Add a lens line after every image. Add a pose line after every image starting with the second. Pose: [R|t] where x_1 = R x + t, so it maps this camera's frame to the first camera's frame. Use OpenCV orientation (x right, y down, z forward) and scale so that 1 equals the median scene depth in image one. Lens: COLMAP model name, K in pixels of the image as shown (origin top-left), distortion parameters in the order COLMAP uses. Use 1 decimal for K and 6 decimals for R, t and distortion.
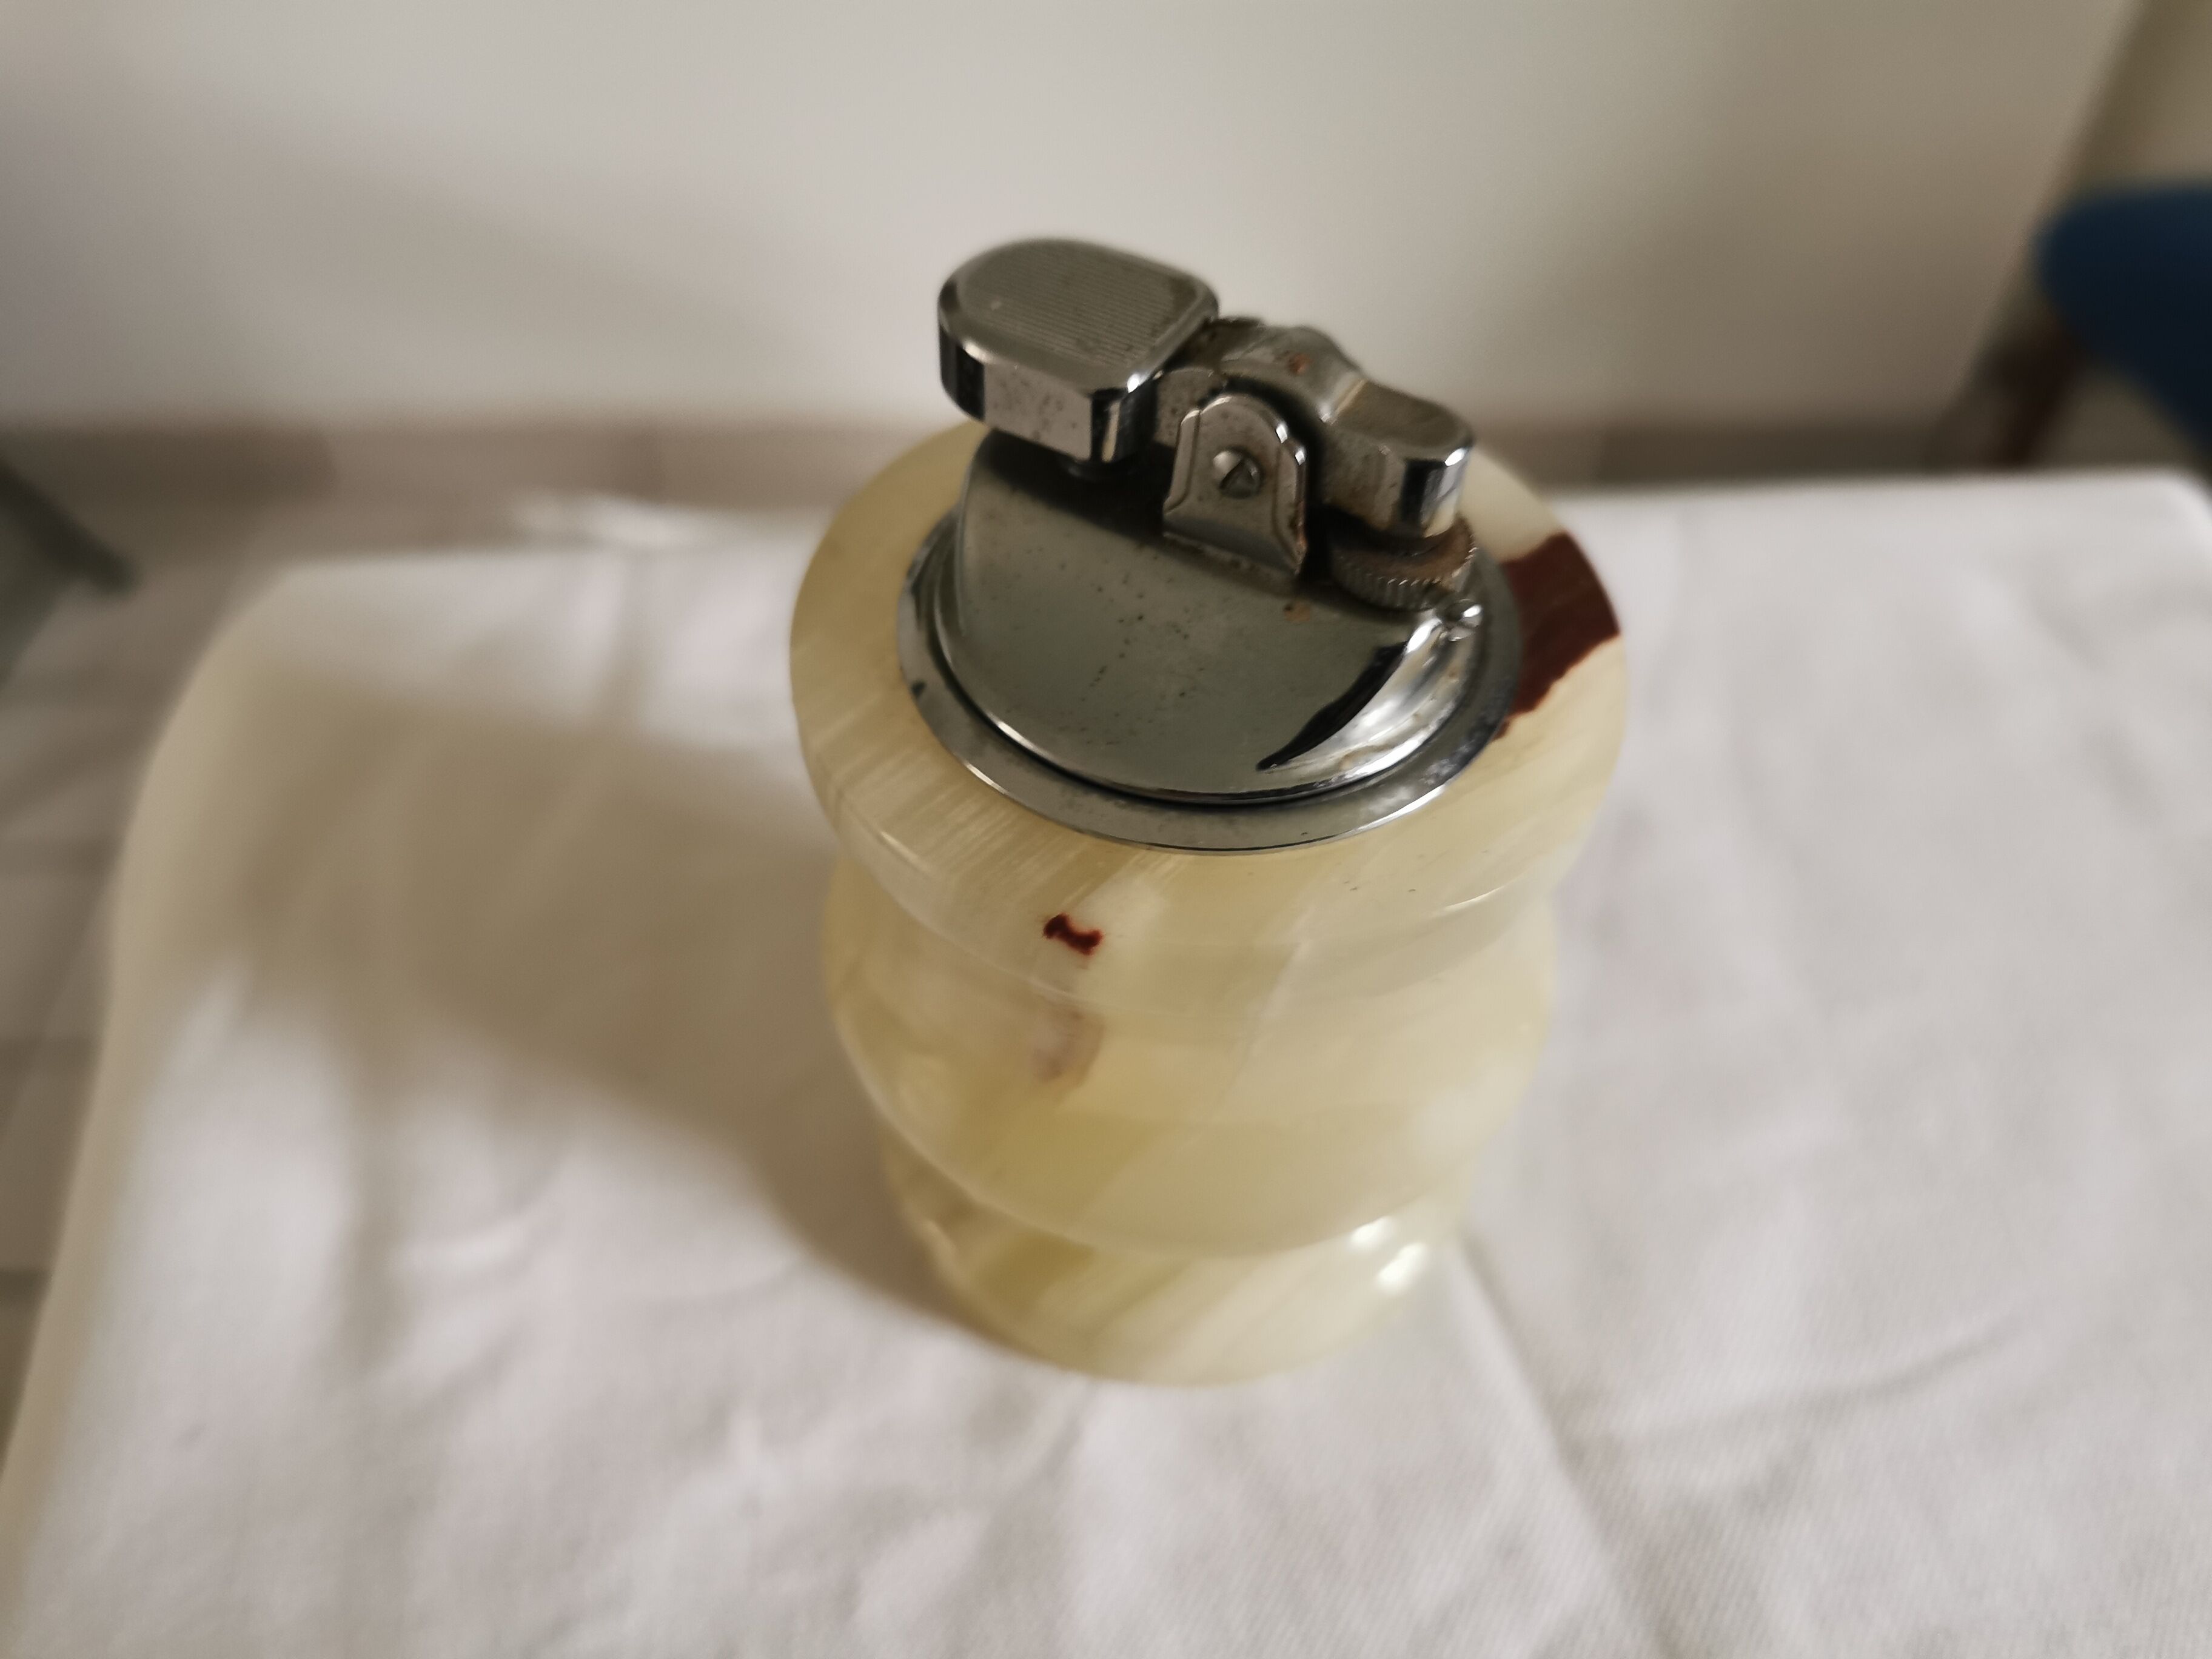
lens RADIAL K [[1823.1, 0, 1093.7], [0, 1823.1, 840.4], [0, 0, 1]] dist [-0.013044, -0.056338]
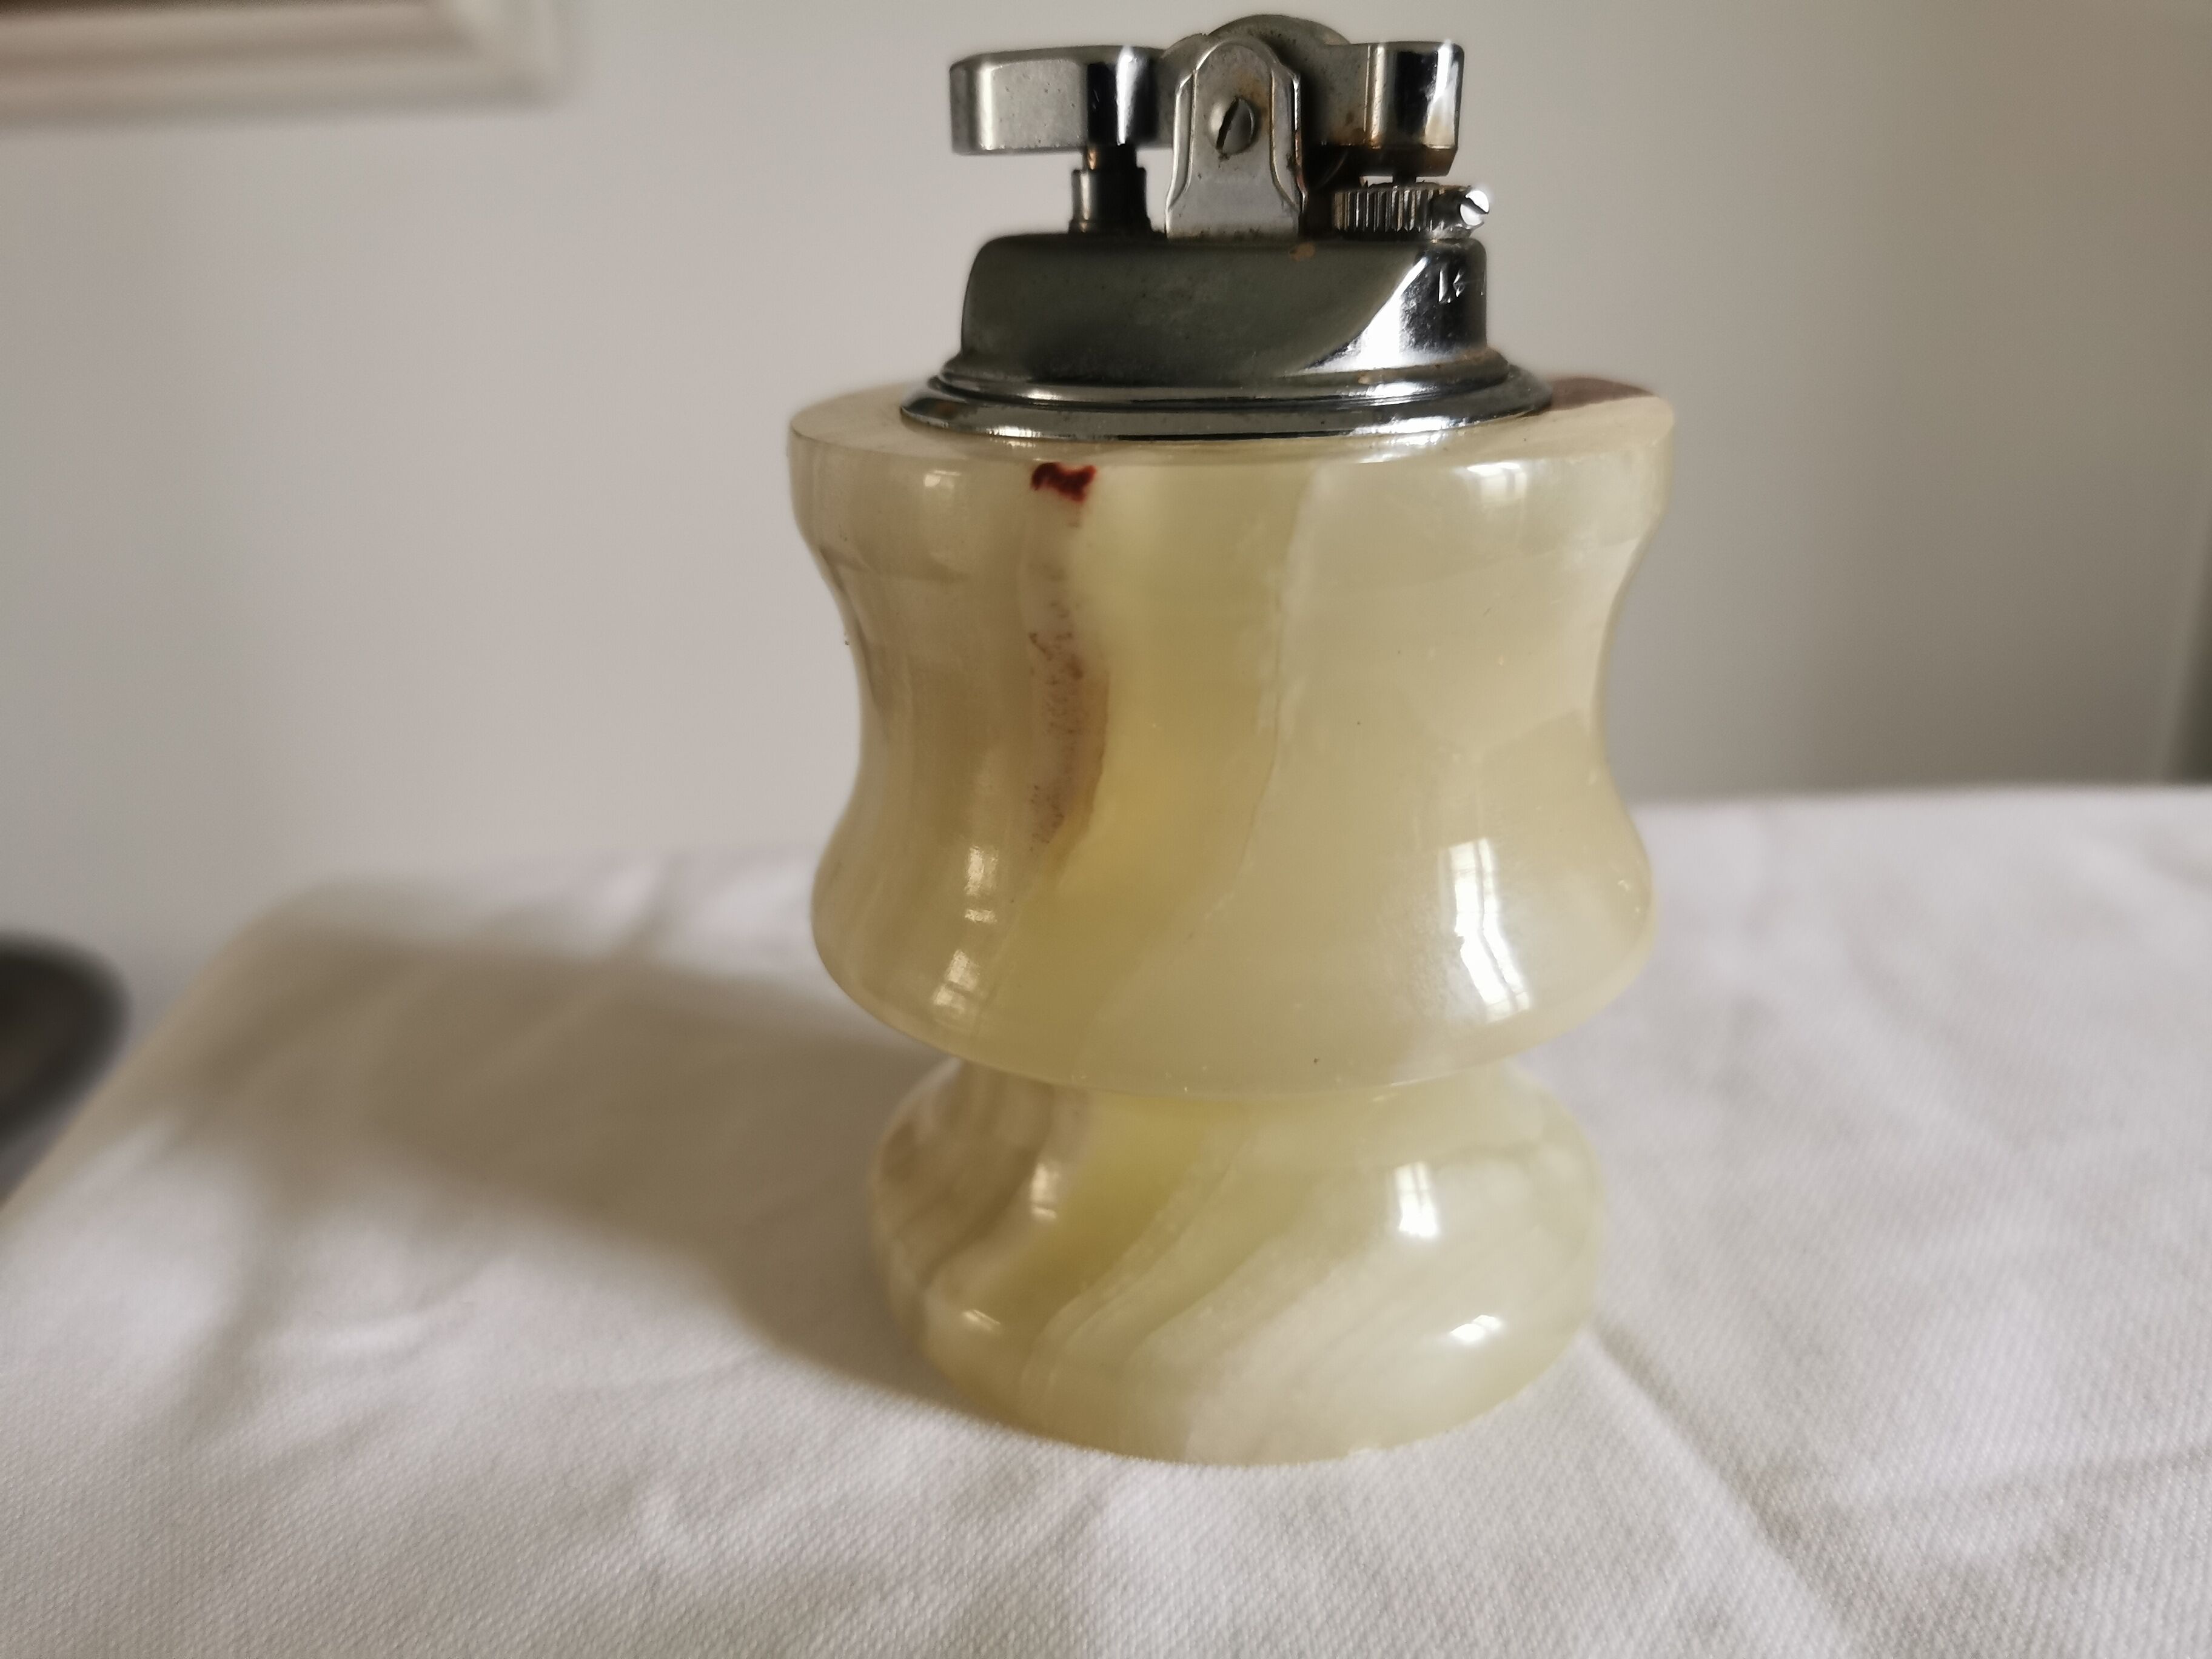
lens RADIAL K [[1823.1, 0, 1084.9], [0, 1823.1, 813.5], [0, 0, 1]] dist [-0.013044, -0.056338]
pose [[0.998423, -0.021300, -0.051950, 0.029828], [-0.006569, 0.874587, -0.484823, 0.443787], [0.055762, 0.484400, 0.873068, 0.217273]]
